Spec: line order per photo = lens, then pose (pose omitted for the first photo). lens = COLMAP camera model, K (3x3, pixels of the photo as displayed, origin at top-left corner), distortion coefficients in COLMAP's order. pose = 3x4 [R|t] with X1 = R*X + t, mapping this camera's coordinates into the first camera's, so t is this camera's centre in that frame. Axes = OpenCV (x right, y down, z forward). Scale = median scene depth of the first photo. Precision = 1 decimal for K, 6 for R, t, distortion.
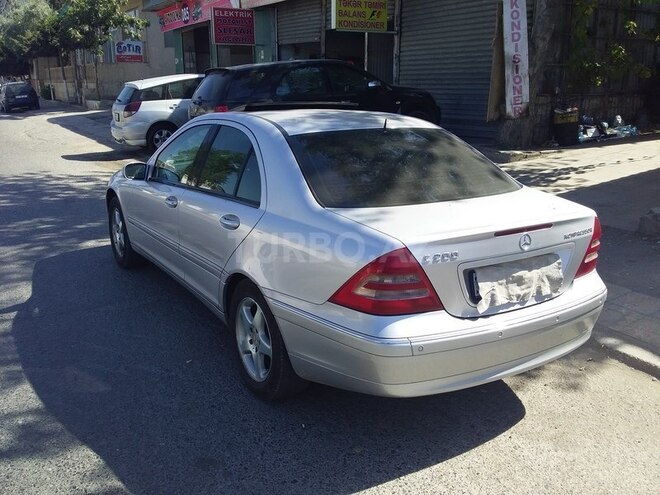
lens RADIAL K [[597.2, 0, 324.7], [0, 597.2, 248.5], [0, 0, 1]] dist [0.053809, -0.114435]
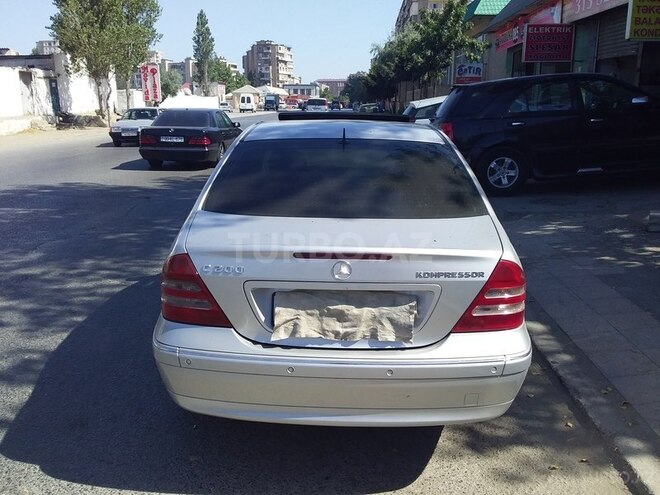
lens RADIAL K [[597.2, 0, 328.8], [0, 597.2, 249.4], [0, 0, 1]] dist [0.053809, -0.114435]
pose [[0.835541, 0.126001, -0.534785, 0.723550], [-0.143477, 0.989613, 0.008996, -0.043074], [0.530364, 0.069213, 0.844940, 0.258739]]
